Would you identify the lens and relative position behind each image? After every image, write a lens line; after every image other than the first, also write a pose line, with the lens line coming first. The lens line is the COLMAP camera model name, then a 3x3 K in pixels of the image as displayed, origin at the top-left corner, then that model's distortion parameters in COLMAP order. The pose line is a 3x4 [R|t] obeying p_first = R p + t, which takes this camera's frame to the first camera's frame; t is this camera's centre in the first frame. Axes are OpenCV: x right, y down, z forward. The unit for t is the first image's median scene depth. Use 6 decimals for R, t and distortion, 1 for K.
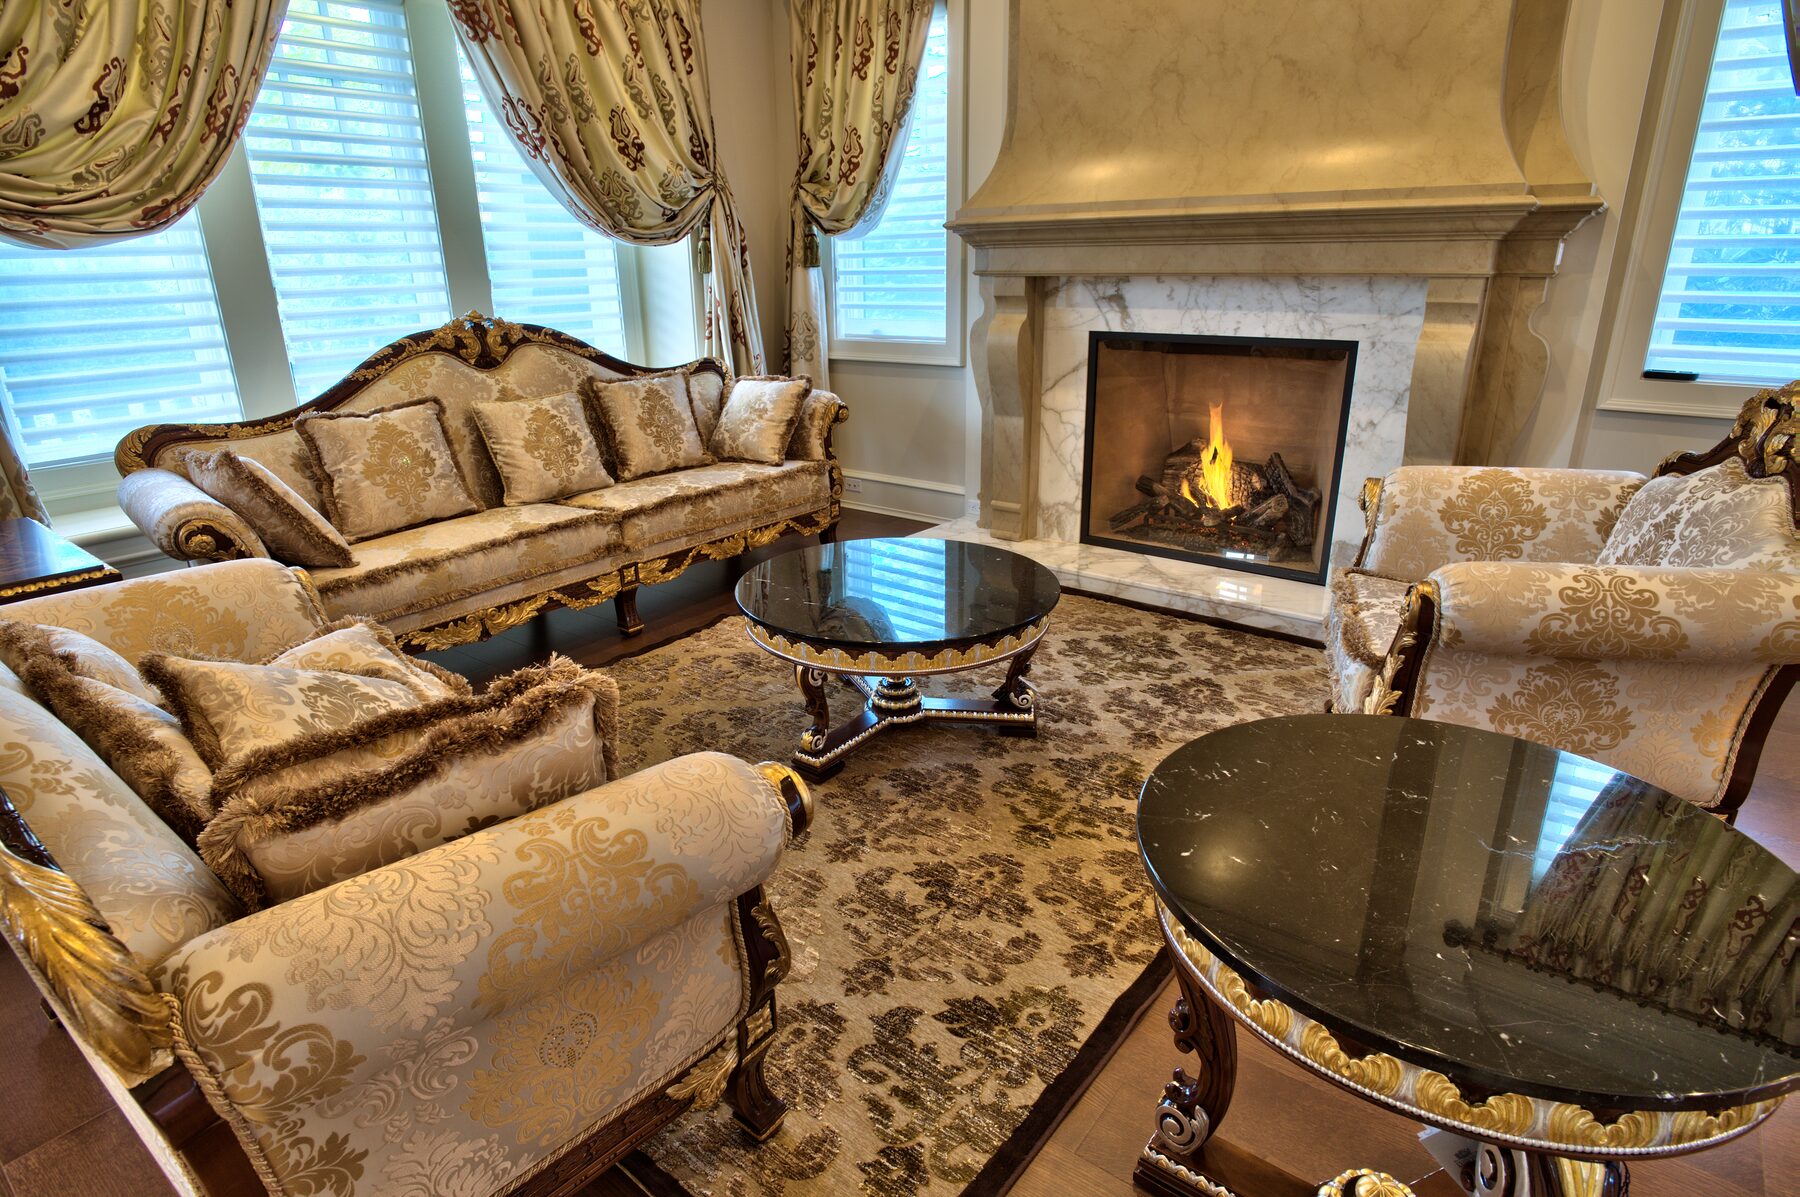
lens RADIAL K [[964.1, 0, 887.3], [0, 964.1, 604.5], [0, 0, 1]] dist [-0.043075, 0.011308]
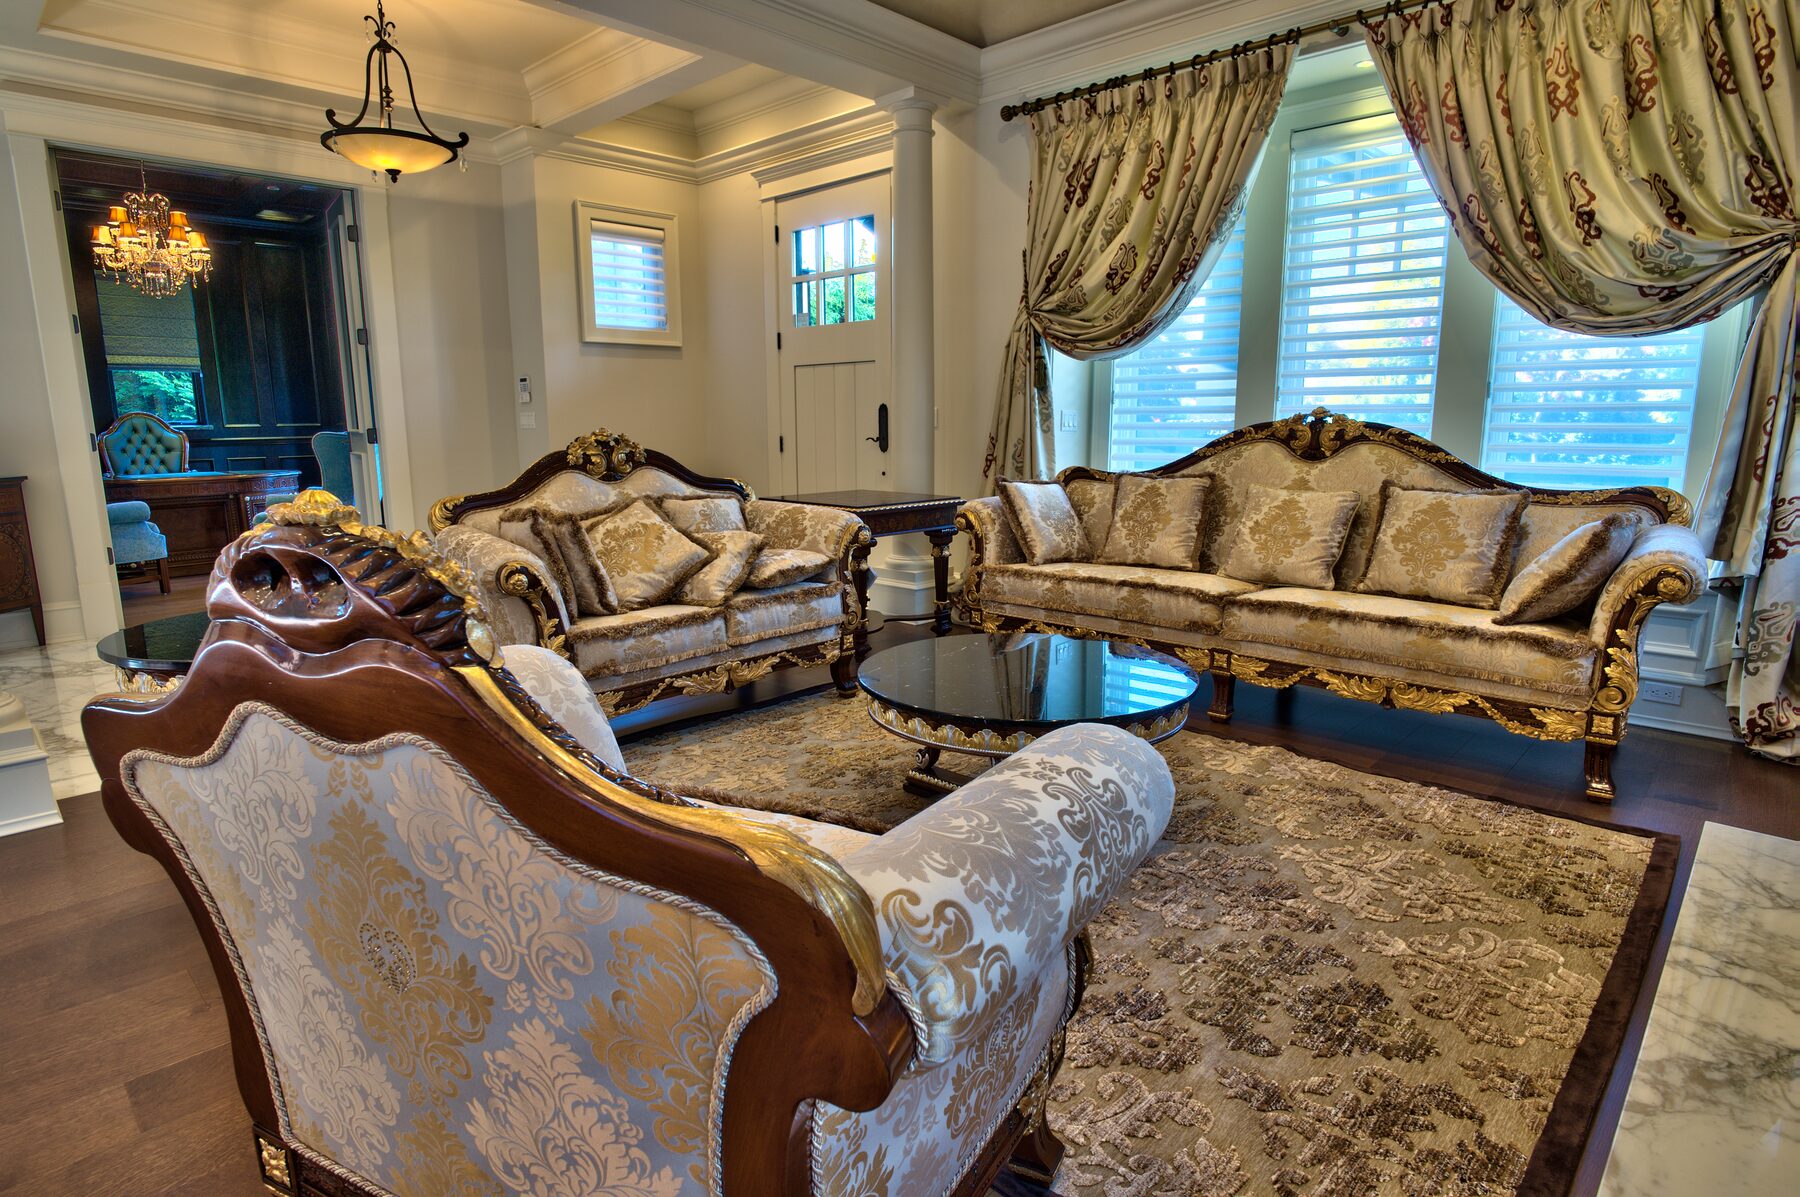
lens RADIAL K [[964.1, 0, 887.3], [0, 964.1, 604.5], [0, 0, 1]] dist [-0.043075, 0.011308]
pose [[-0.101641, 0.203922, -0.973697, 0.737362], [-0.324985, 0.918260, 0.226236, -0.199157], [0.940241, 0.339432, -0.027061, 0.681805]]
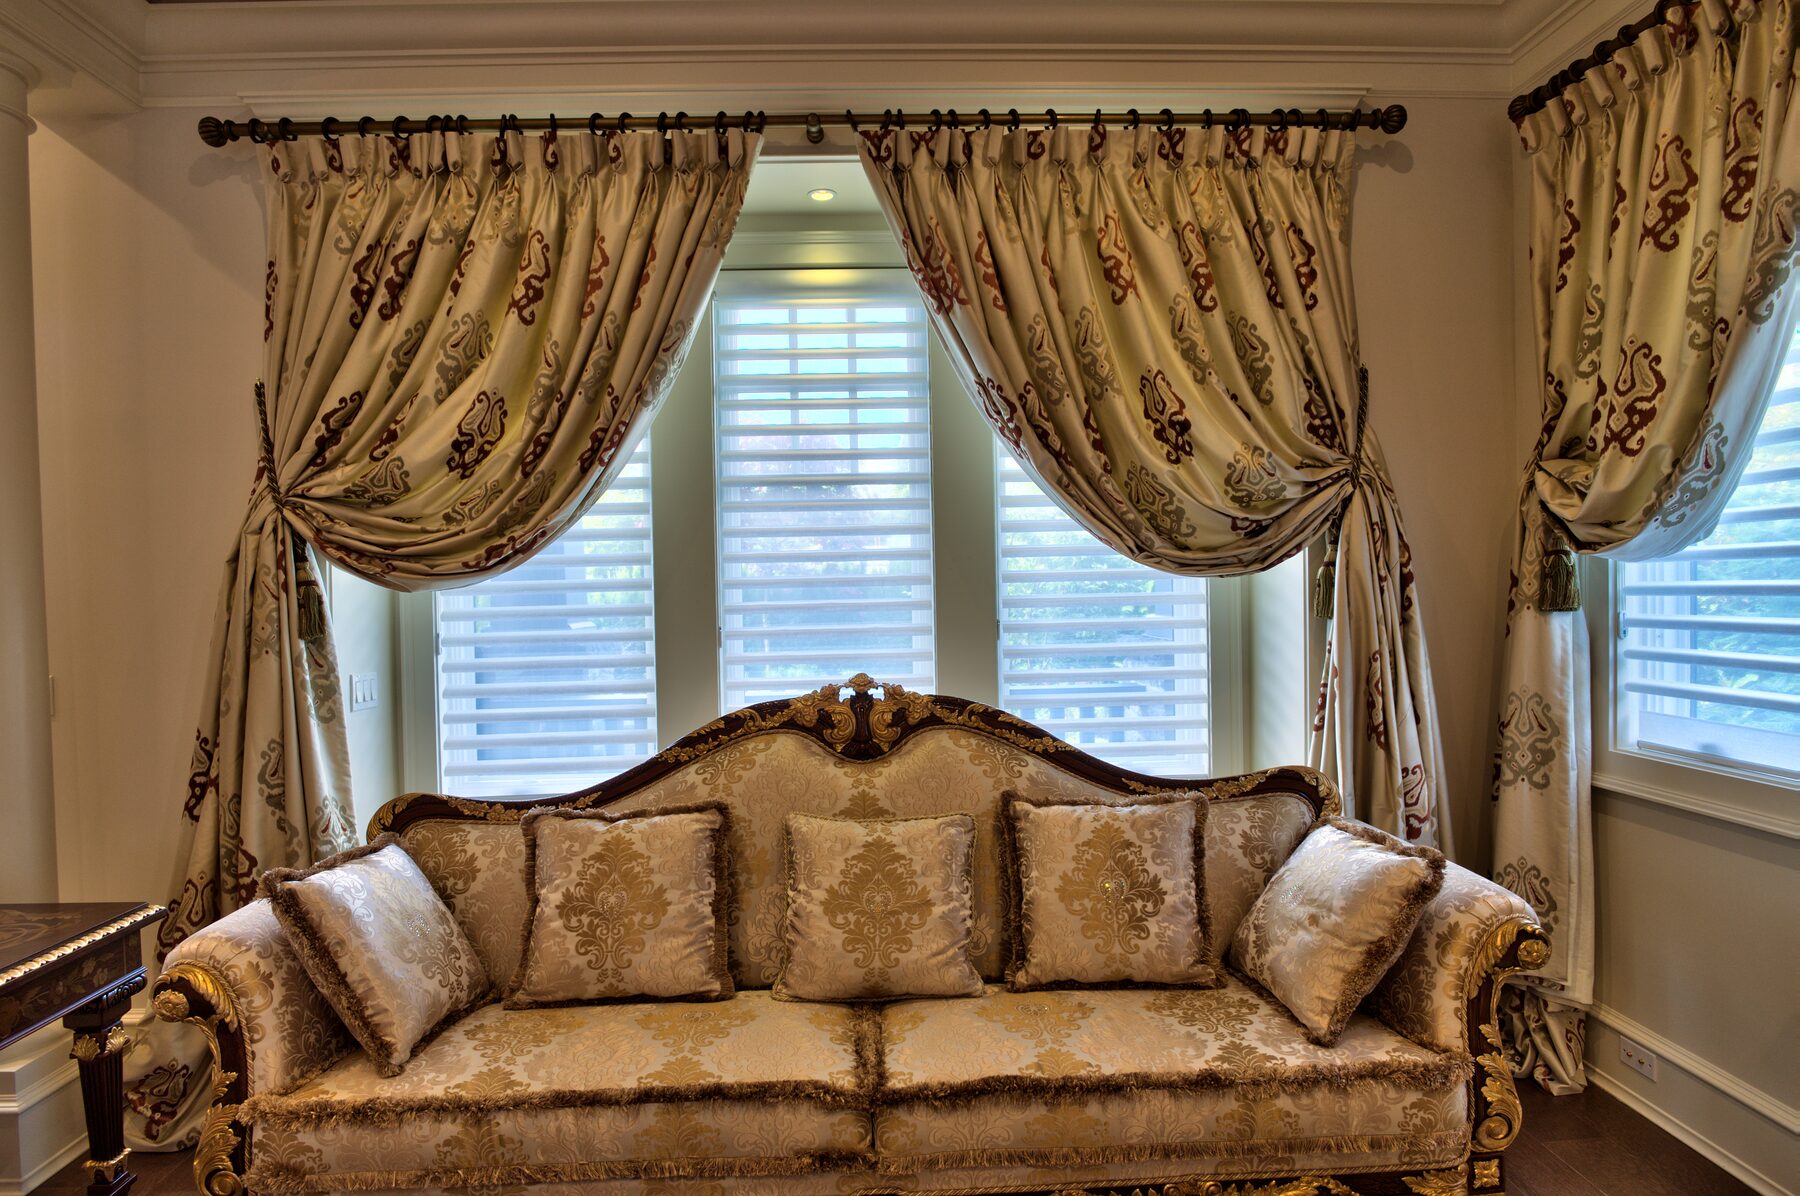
lens RADIAL K [[964.1, 0, 887.3], [0, 964.1, 604.0], [0, 0, 1]] dist [-0.043075, 0.011308]
pose [[0.649871, 0.015899, -0.759878, 0.105134], [-0.245132, 0.950739, -0.189753, -0.242009], [0.719429, 0.309585, 0.621755, 0.600403]]
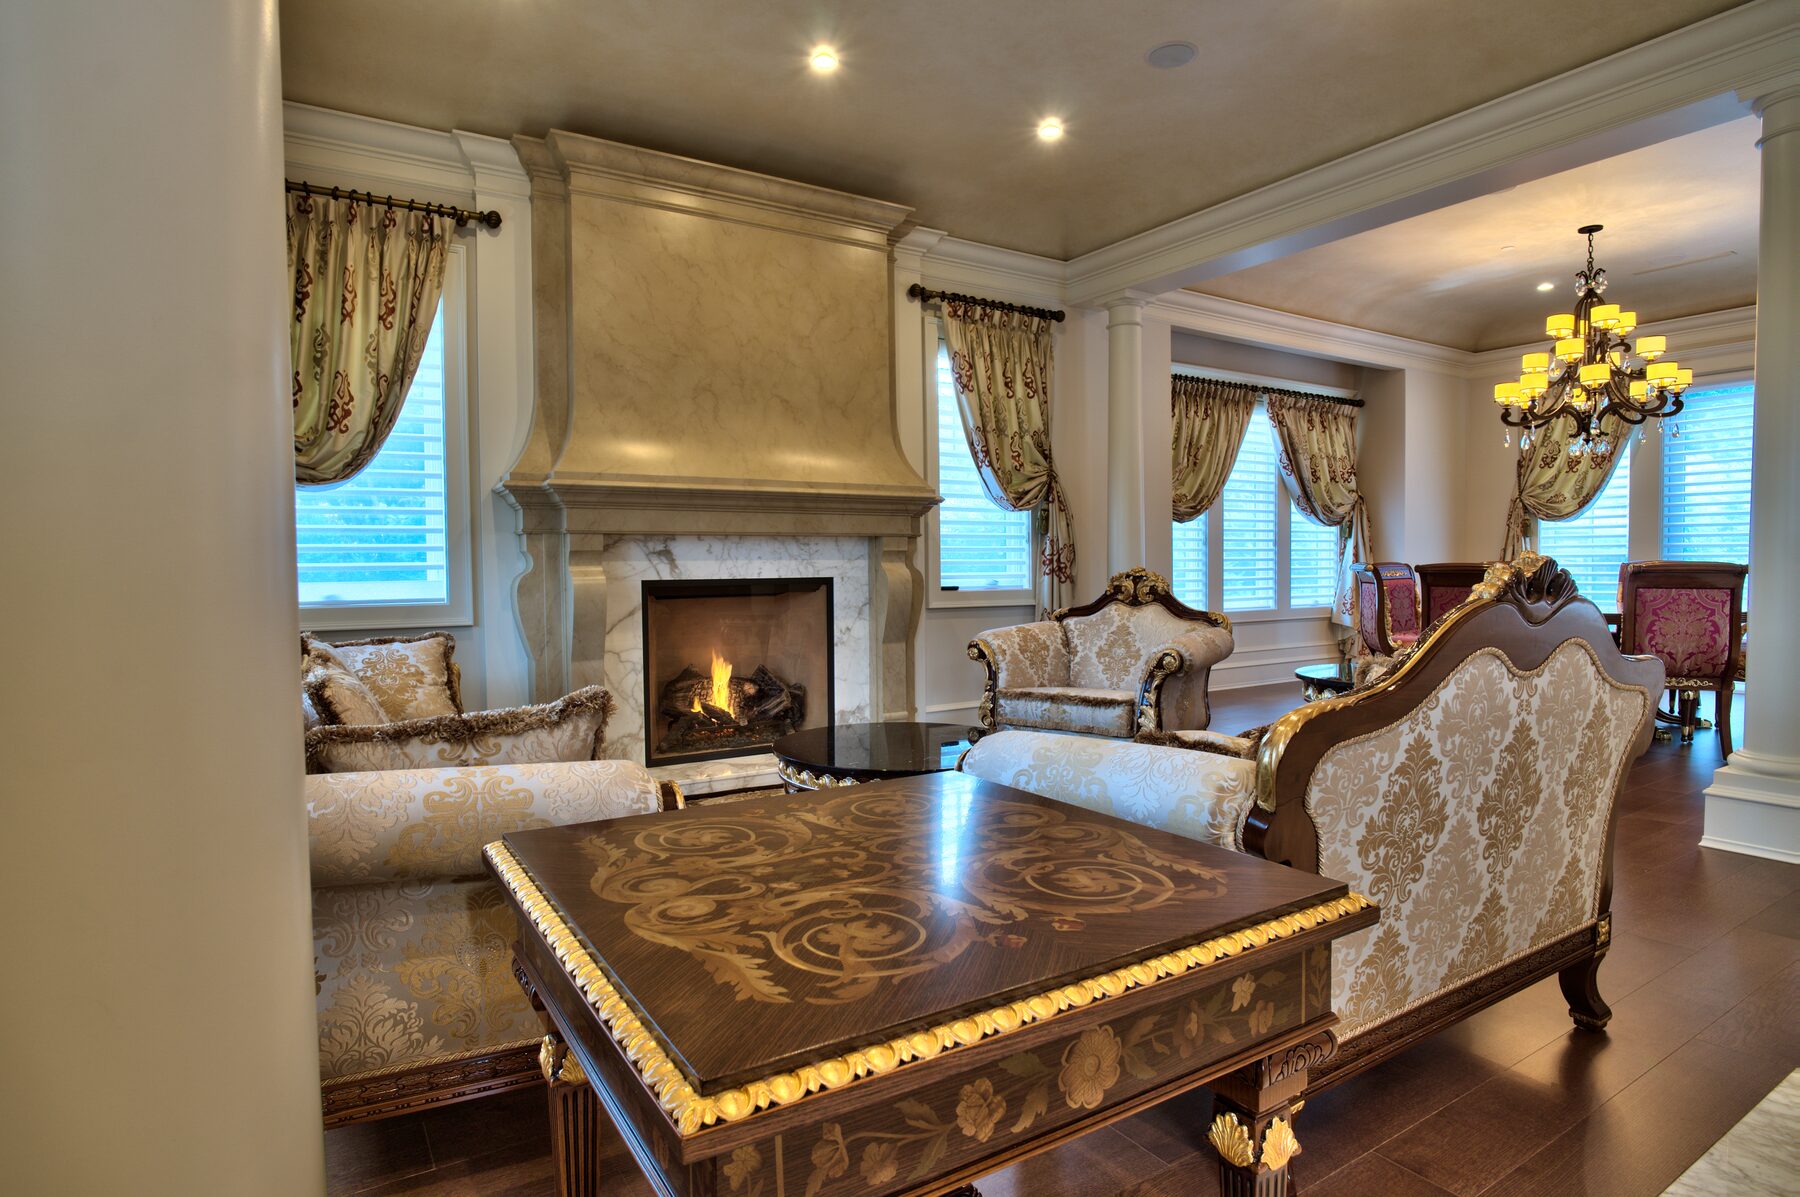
lens RADIAL K [[964.1, 0, 887.3], [0, 964.1, 604.5], [0, 0, 1]] dist [-0.043075, 0.011308]
pose [[0.339545, -0.024159, 0.940279, -0.914045], [0.317397, 0.943978, -0.090361, -0.067170], [-0.885420, 0.329124, 0.328191, 0.423159]]
